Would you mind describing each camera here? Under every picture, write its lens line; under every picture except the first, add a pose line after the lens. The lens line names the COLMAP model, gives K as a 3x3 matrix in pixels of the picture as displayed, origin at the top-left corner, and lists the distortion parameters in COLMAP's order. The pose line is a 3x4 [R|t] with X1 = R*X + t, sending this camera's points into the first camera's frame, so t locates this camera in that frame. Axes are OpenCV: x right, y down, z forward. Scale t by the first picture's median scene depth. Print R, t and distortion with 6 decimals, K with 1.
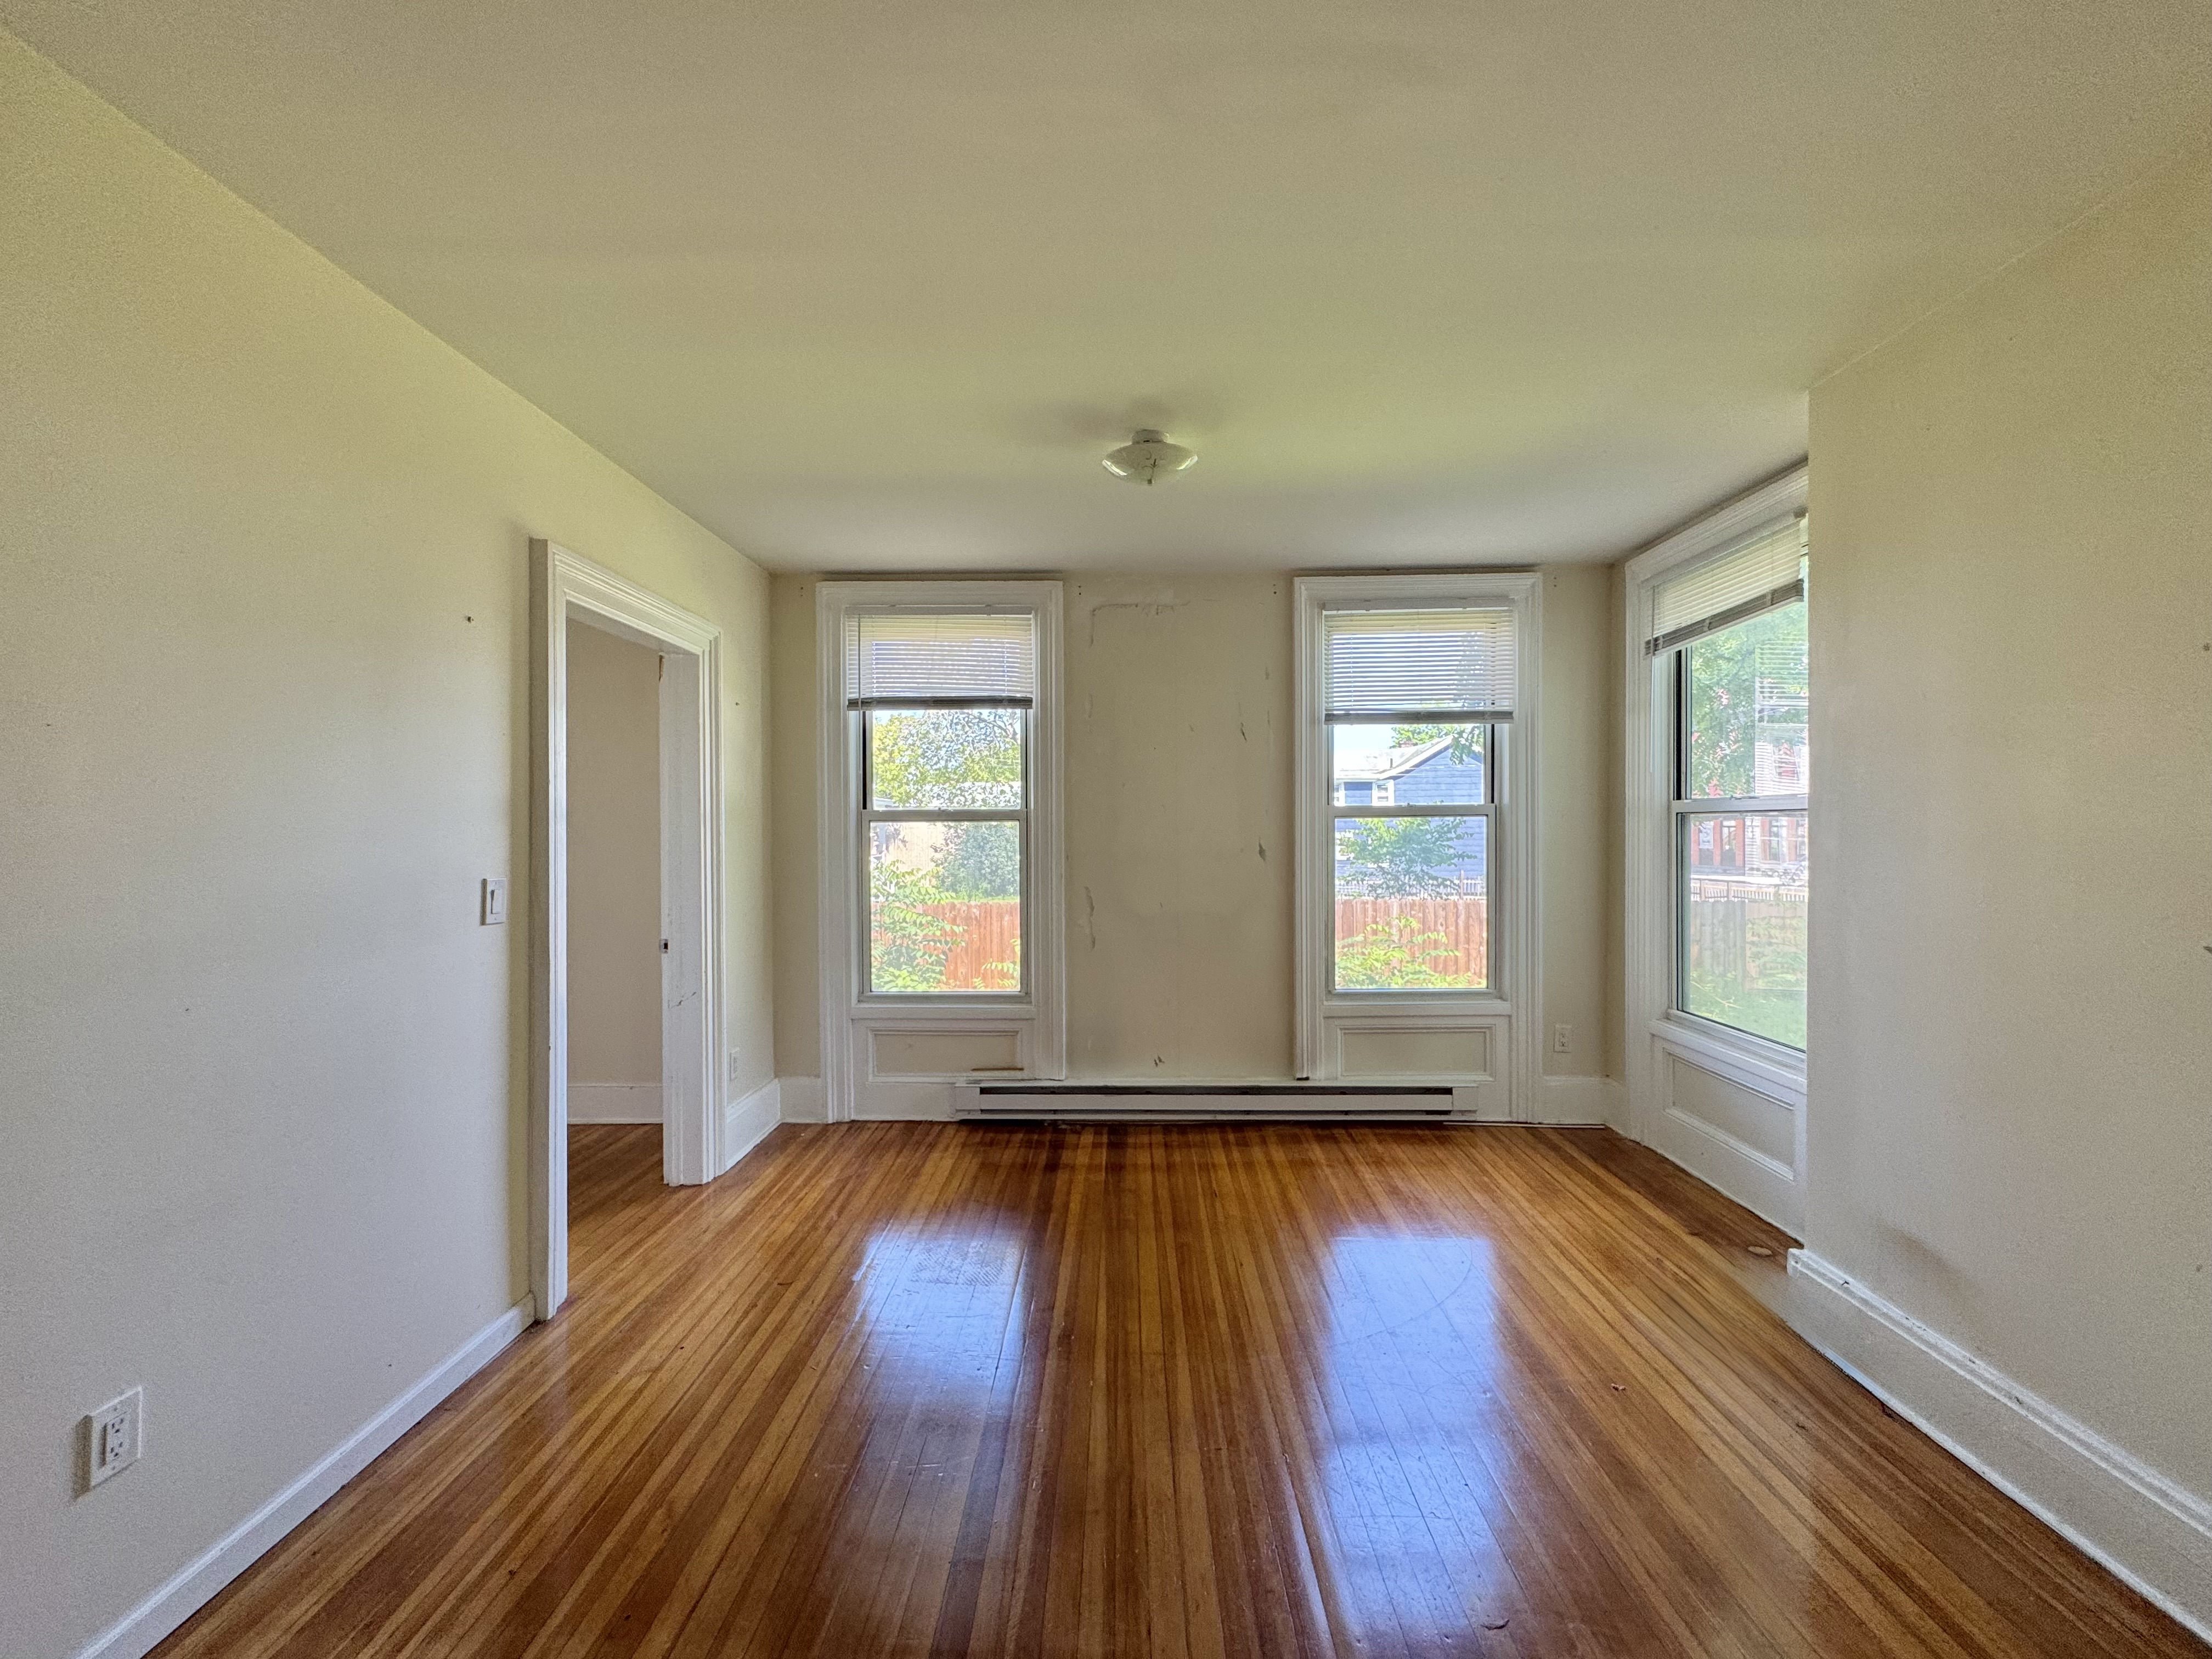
lens RADIAL K [[883.2, 0, 1106.7], [0, 883.2, 827.9], [0, 0, 1]] dist [-0.002364, 0.000321]
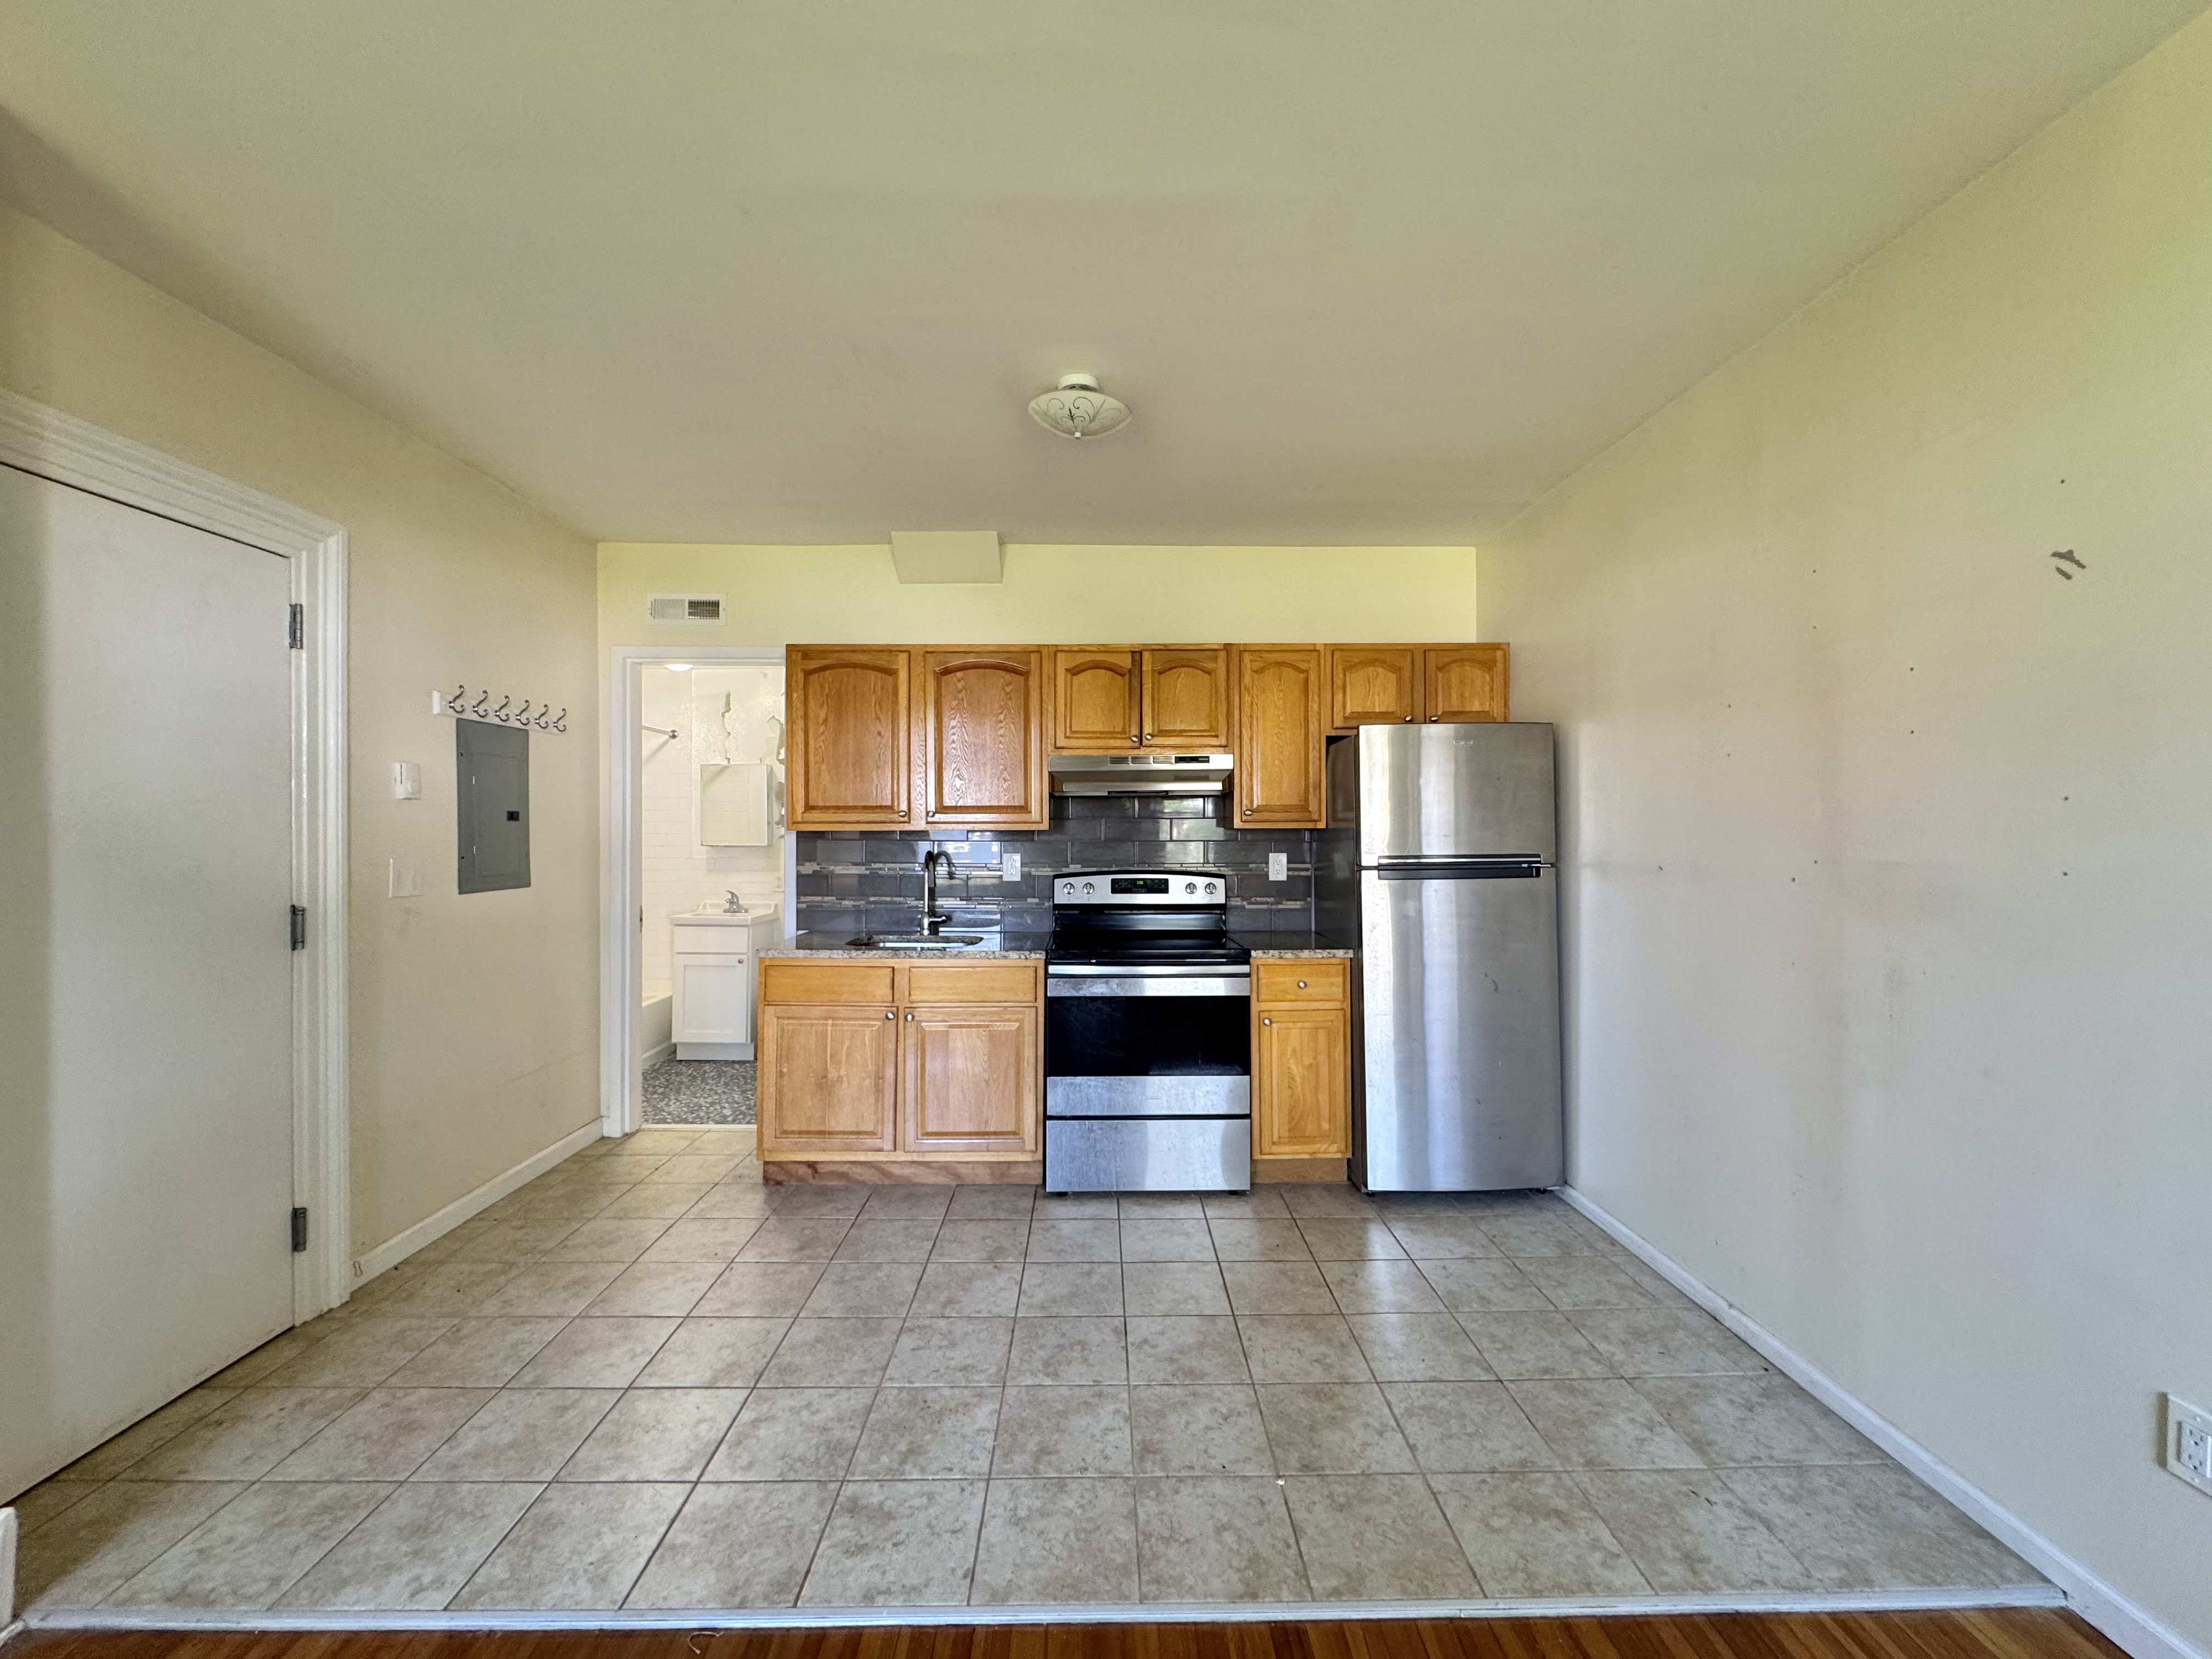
lens RADIAL K [[880.4, 0, 1111.7], [0, 880.4, 832.1], [0, 0, 1]] dist [-0.001509, 0.000006]
pose [[-0.999208, 0.005205, -0.039448, 0.019377], [0.005082, 0.999982, 0.003219, 0.010351], [0.039464, 0.003016, -0.999216, 0.666865]]
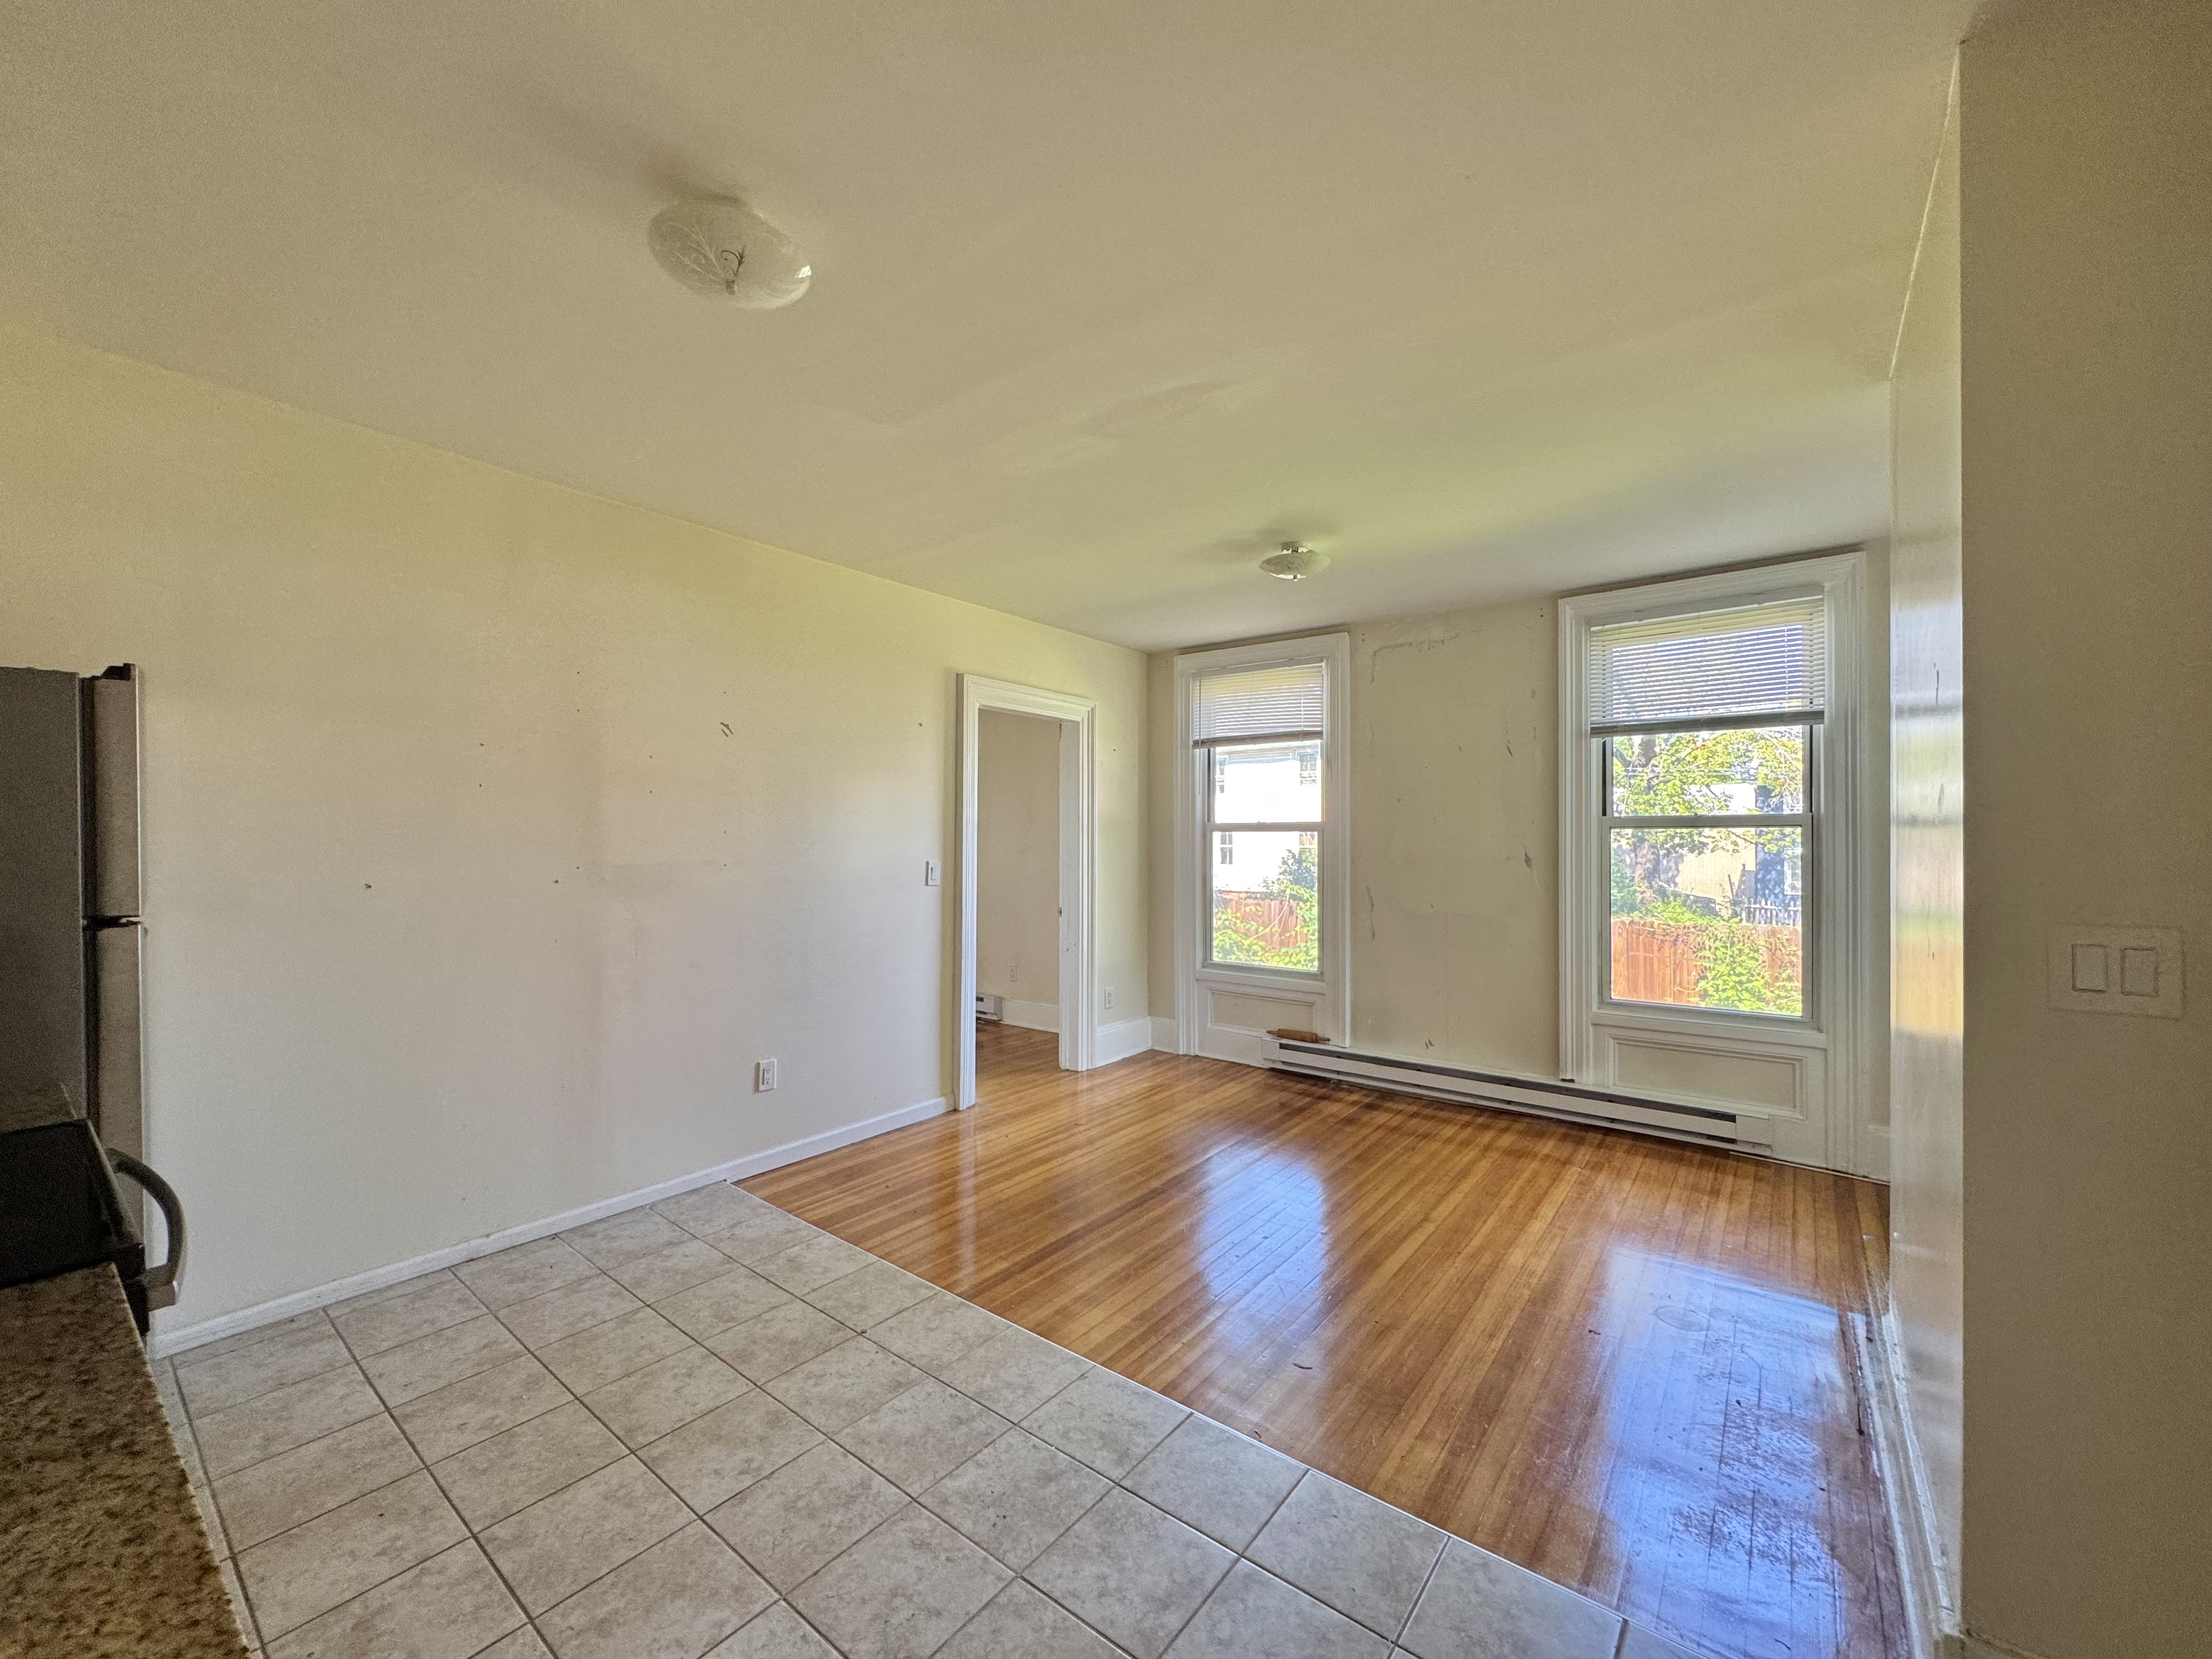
lens RADIAL K [[880.5, 0, 1106.0], [0, 880.5, 829.5], [0, 0, 1]] dist [-0.001817, 0.000504]
pose [[0.800347, 0.000730, -0.599537, 0.408865], [-0.006647, 0.999949, -0.007656, 0.001101], [0.599500, 0.010112, 0.800311, -0.155285]]
